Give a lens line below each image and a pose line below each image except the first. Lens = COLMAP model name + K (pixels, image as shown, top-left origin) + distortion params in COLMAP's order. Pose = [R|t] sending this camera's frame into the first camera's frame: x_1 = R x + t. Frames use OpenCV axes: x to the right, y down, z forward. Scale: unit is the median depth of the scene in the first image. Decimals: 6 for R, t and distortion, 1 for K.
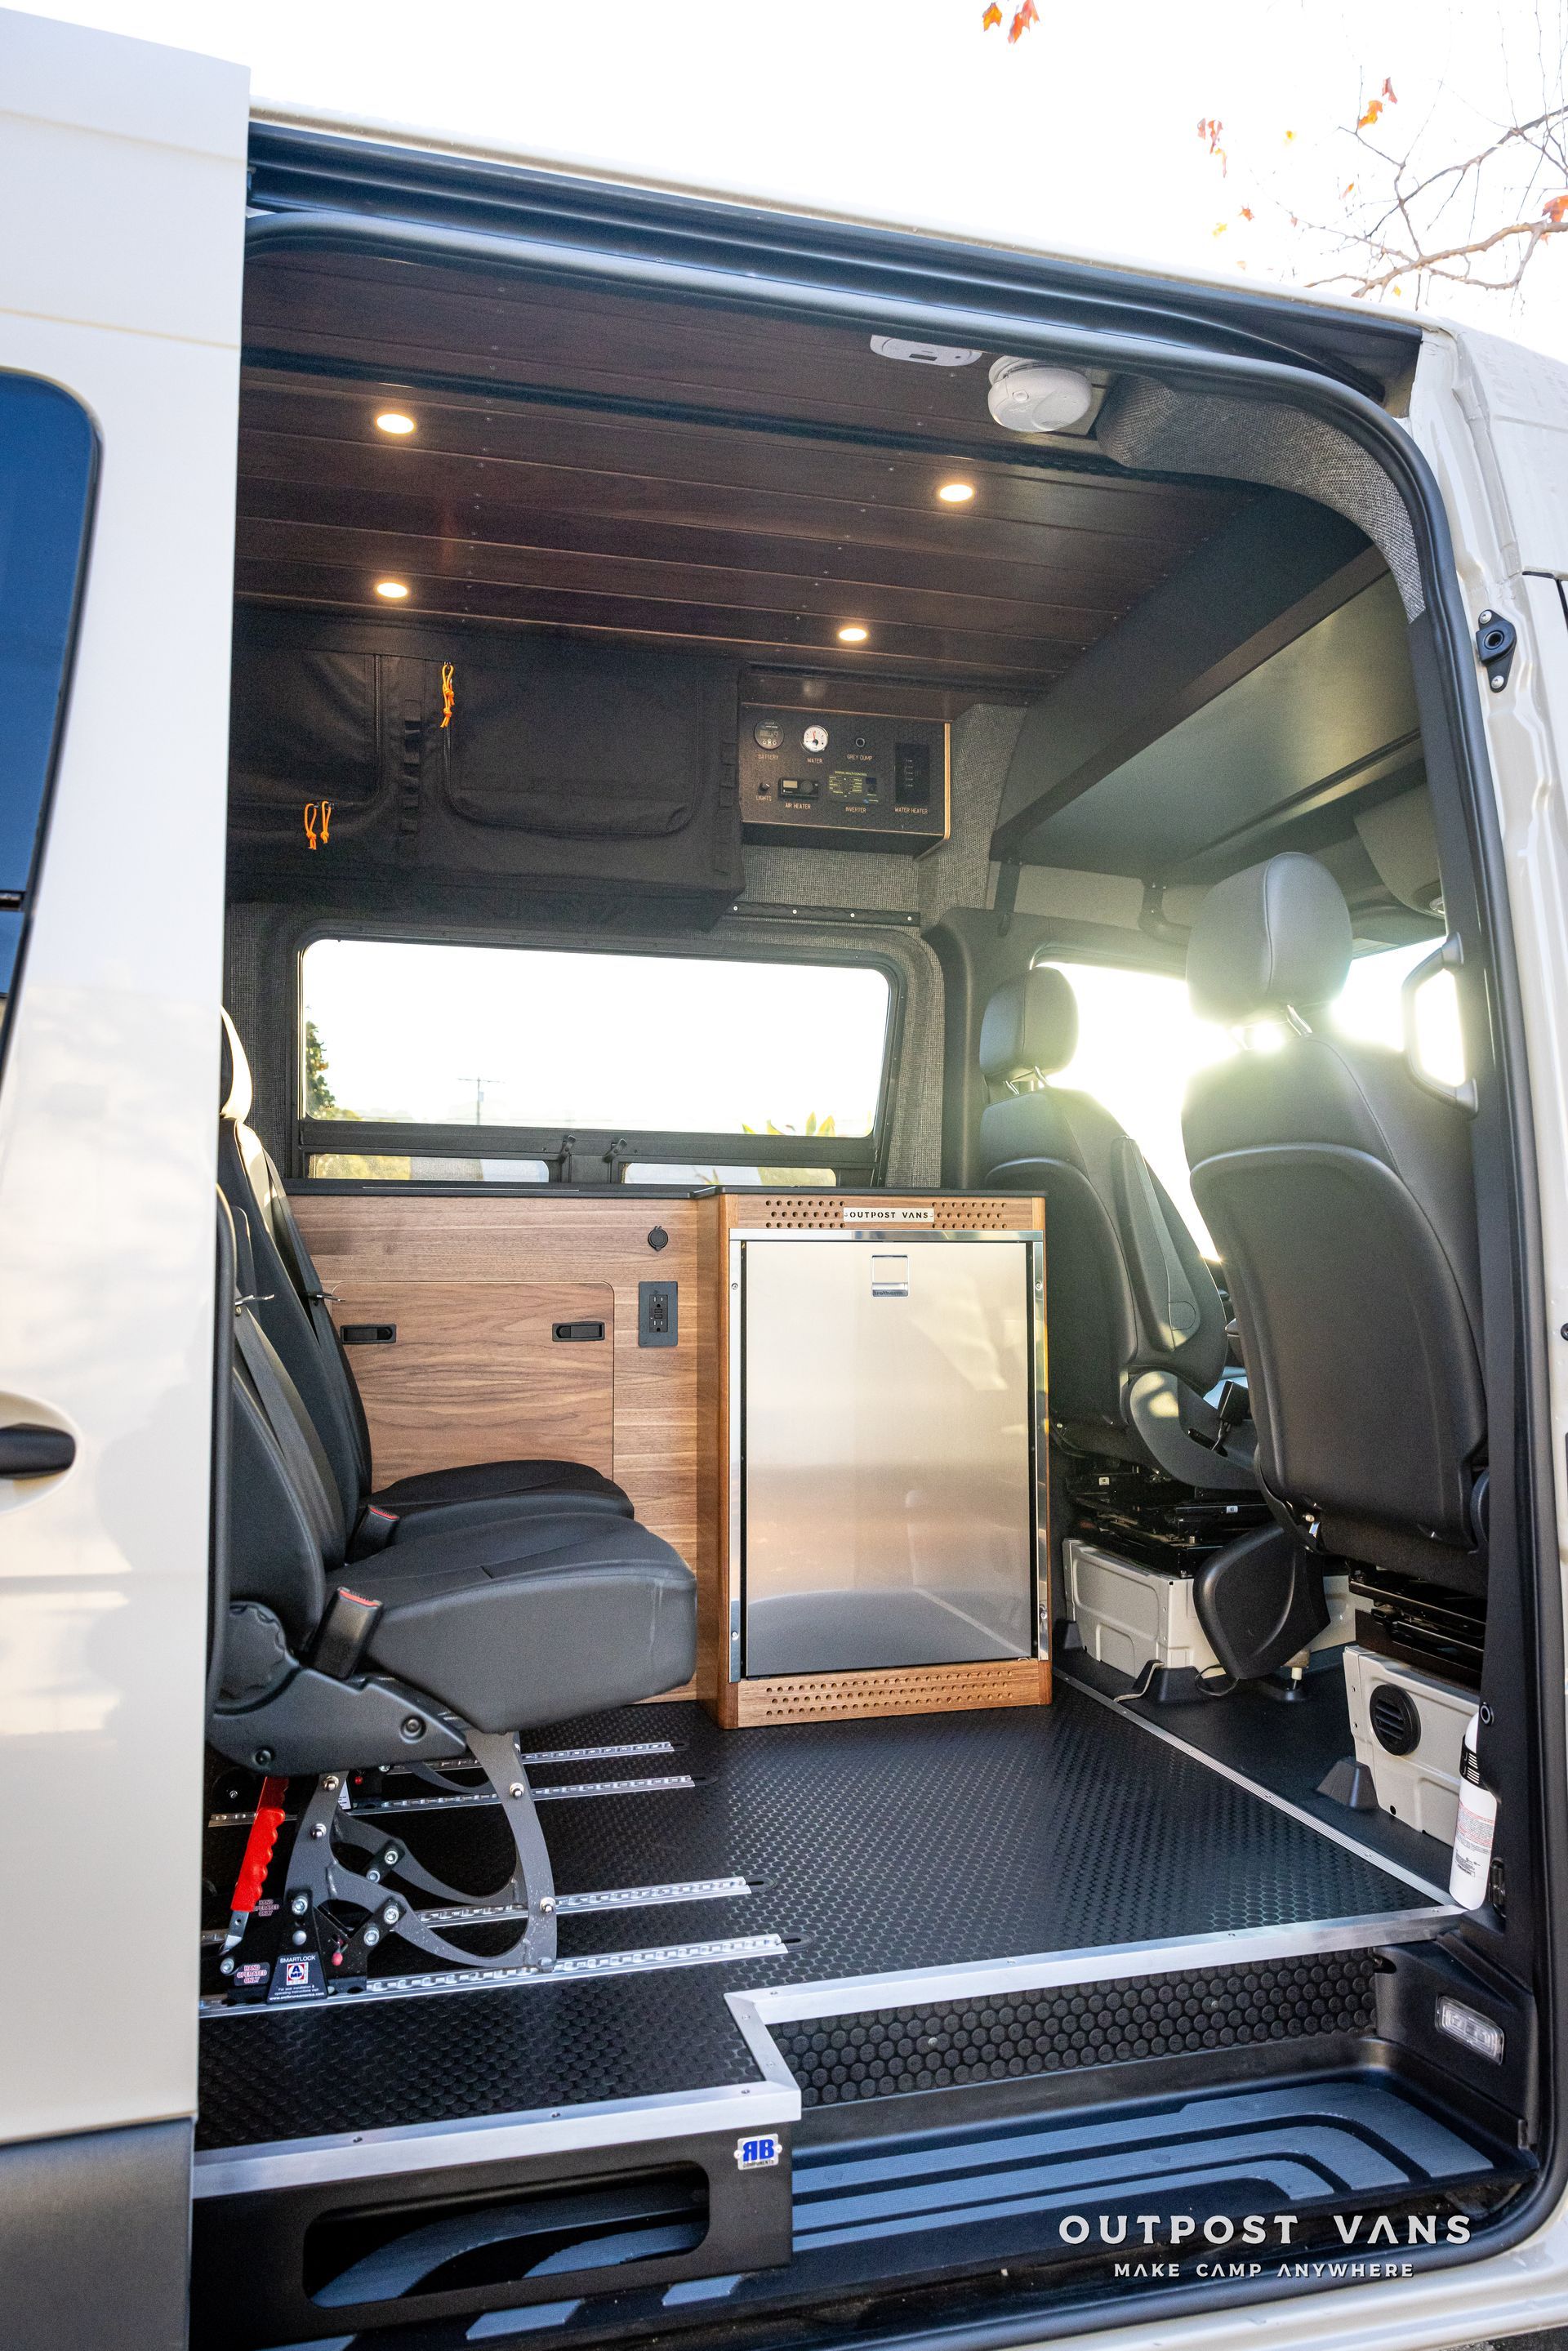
lens RADIAL K [[1524.5, 0, 776.9], [0, 1524.5, 1181.3], [0, 0, 1]] dist [0.001307, -0.002214]
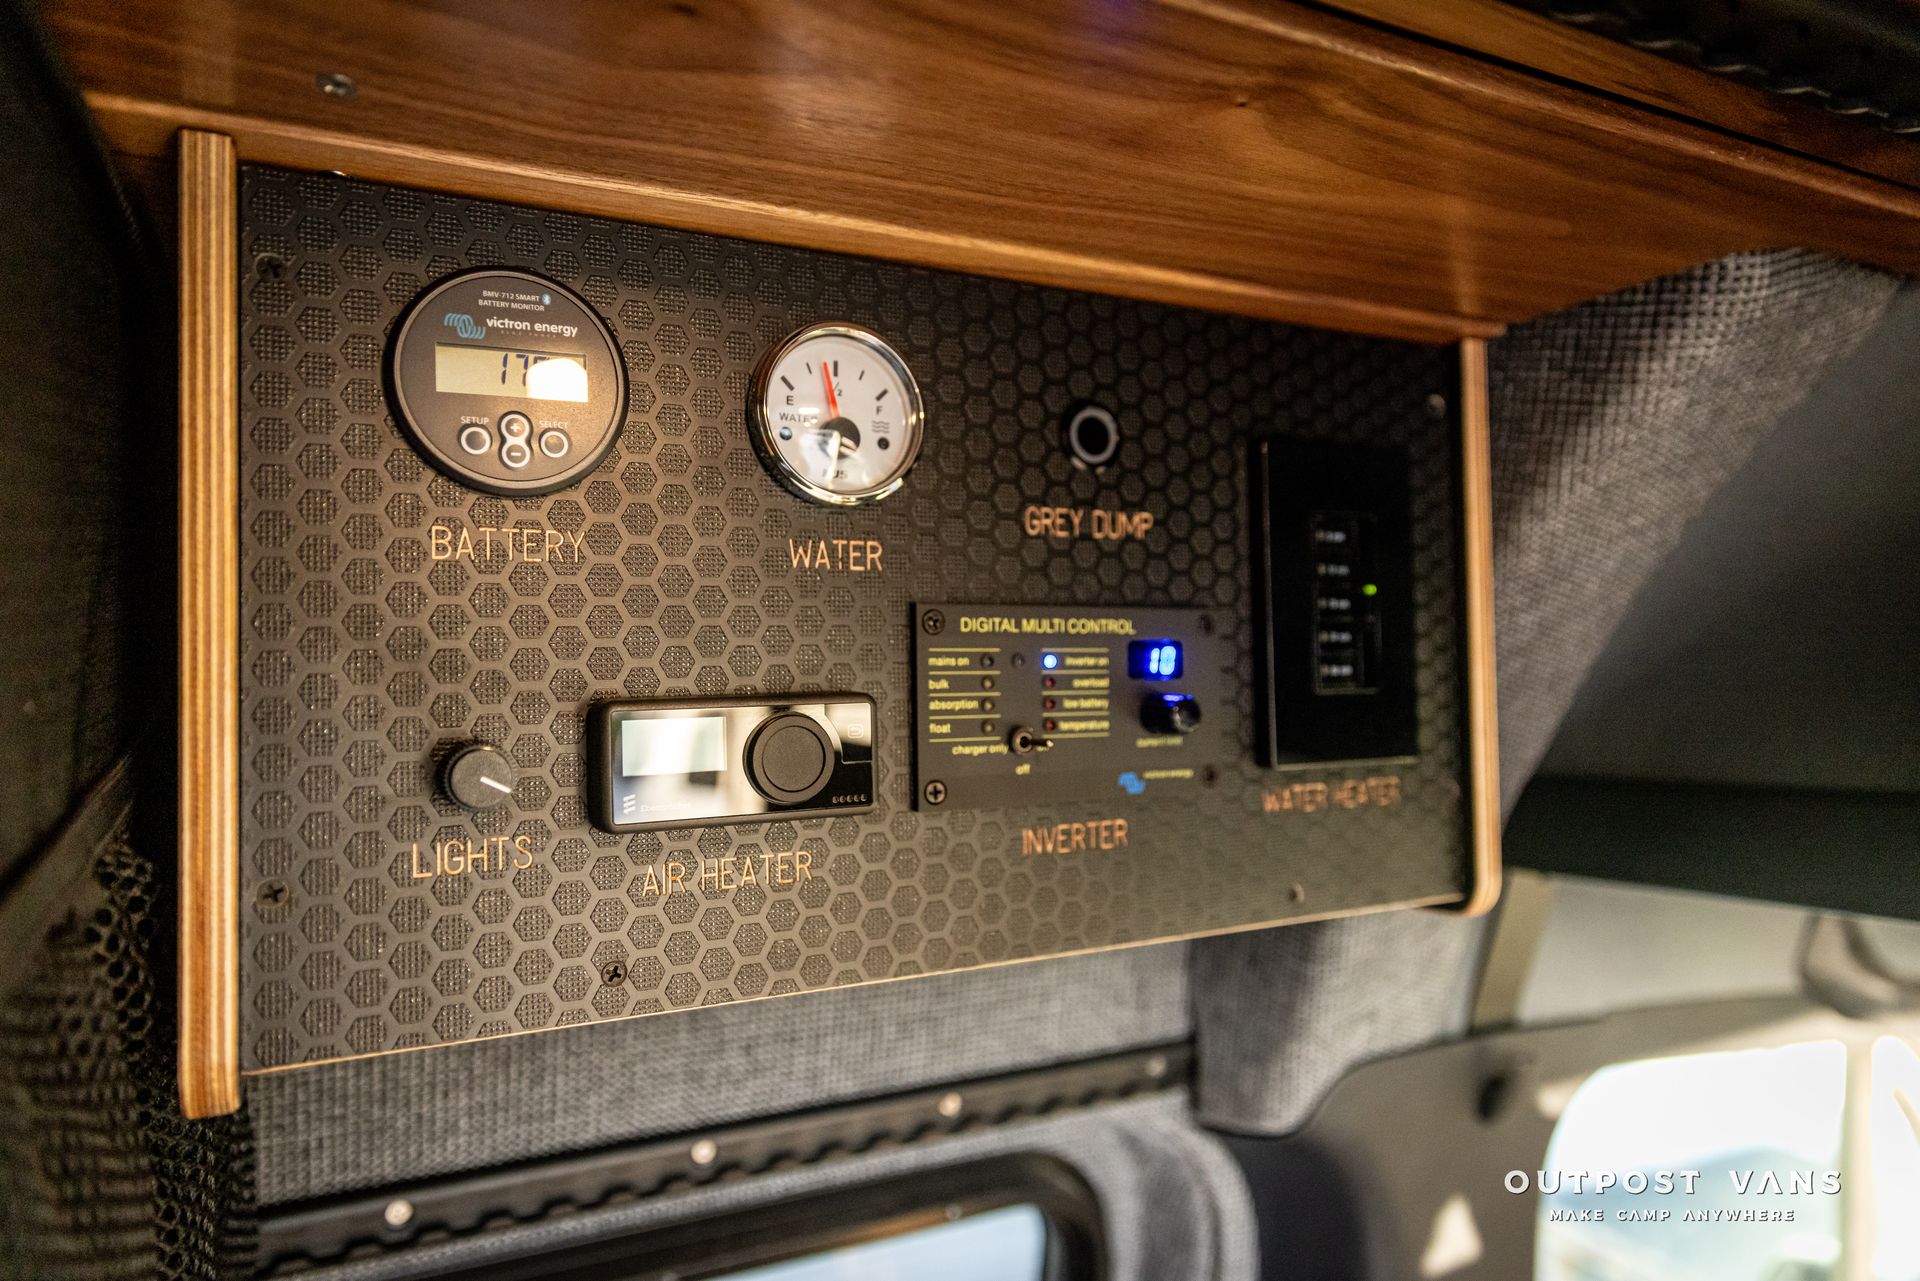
lens RADIAL K [[1245.0, 0, 986.9], [0, 1245.0, 643.4], [0, 0, 1]] dist [0.001307, -0.002214]
pose [[0.972110, -0.006264, 0.234443, 0.009995], [-0.001638, 0.999437, 0.033497, -0.265411], [-0.234521, -0.032947, 0.971553, 0.853777]]
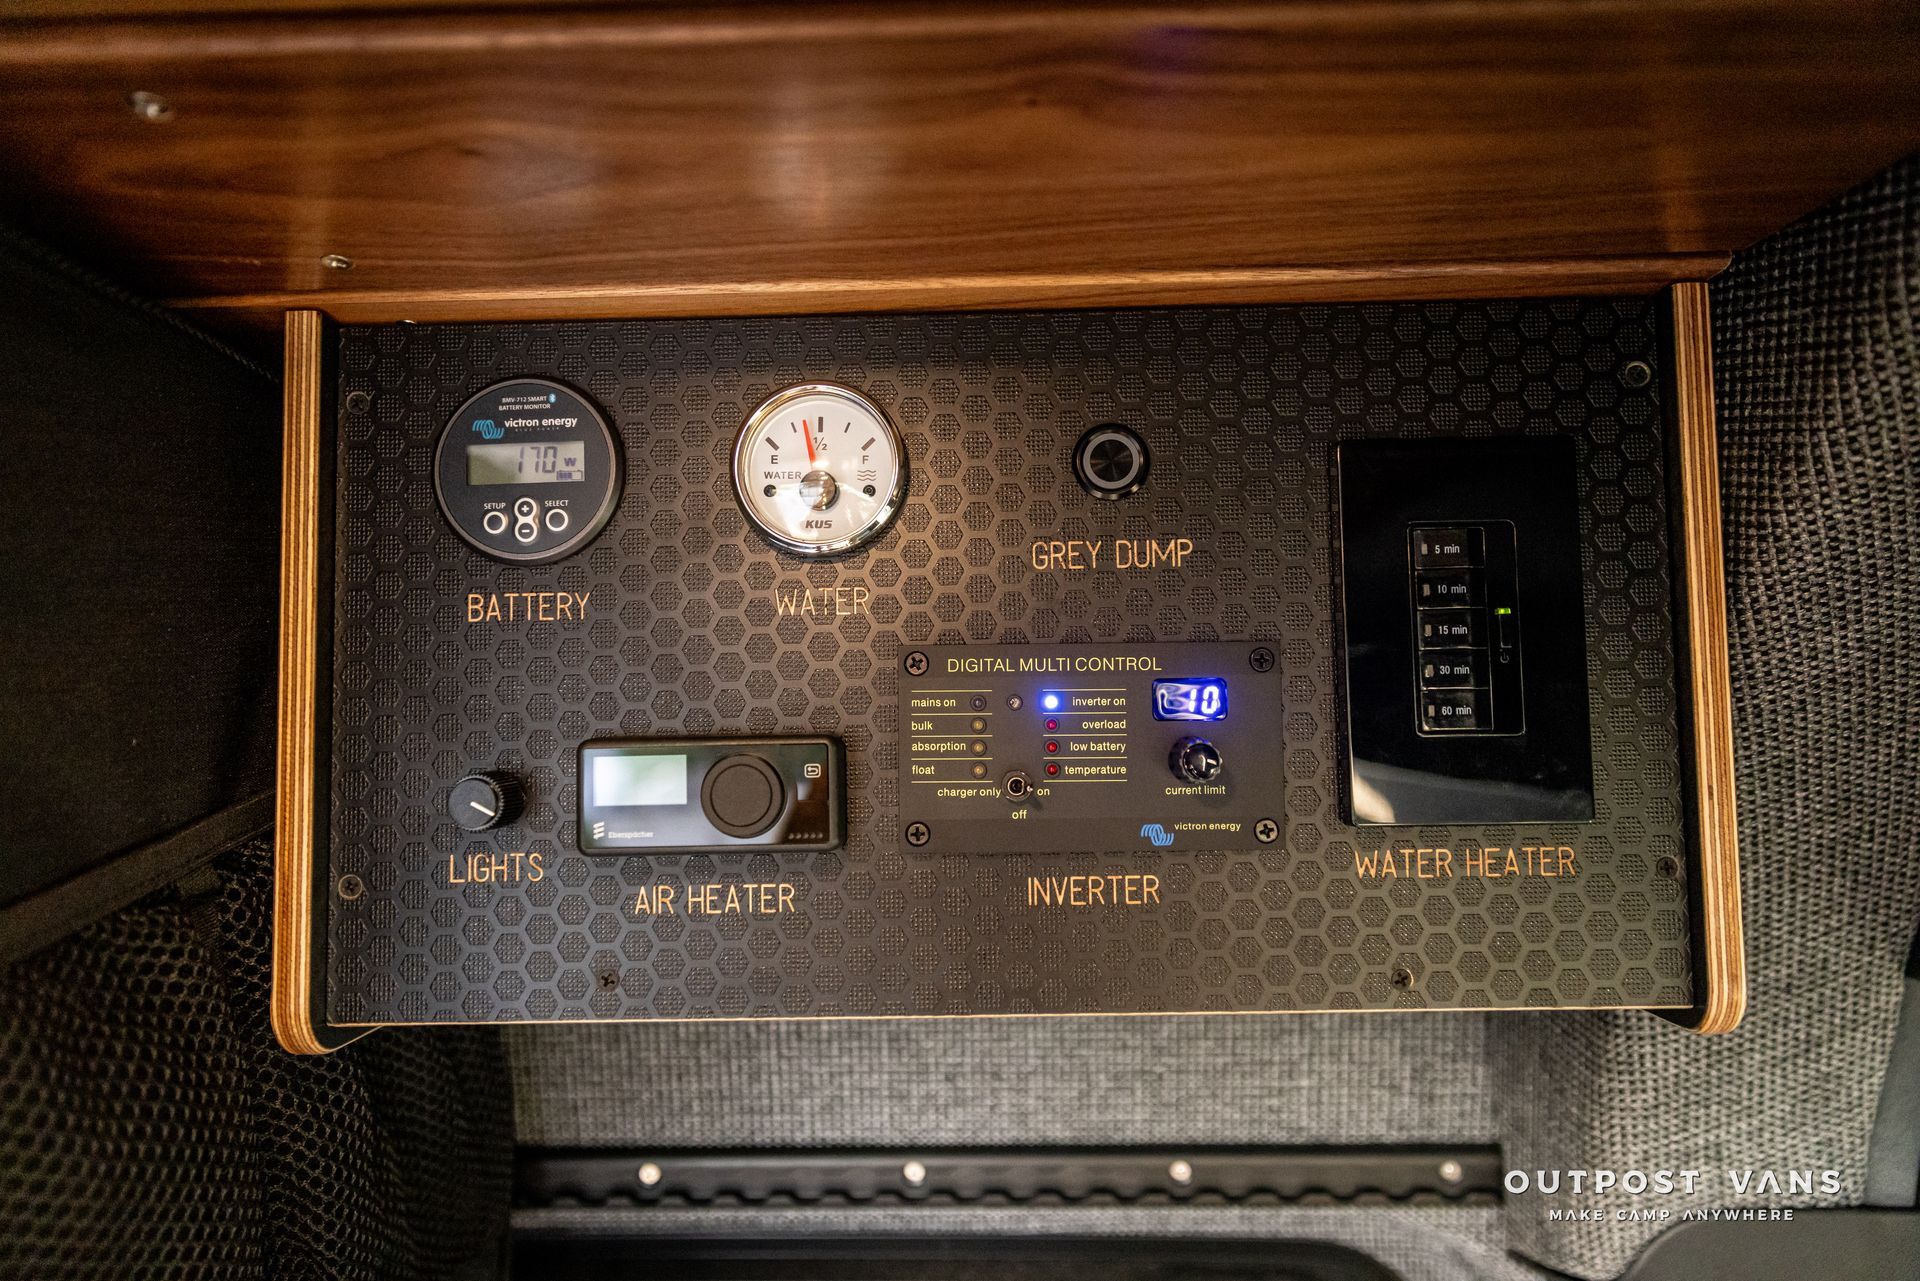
lens RADIAL K [[1258.6, 0, 960.0], [0, 1258.6, 640.5], [0, 0, 1]] dist [0.005734, -0.000549]
pose [[0.962559, -0.026914, -0.269734, 0.073525], [0.027908, 0.999610, -0.000148, -0.265556], [0.269633, -0.007385, 0.962935, 0.855576]]
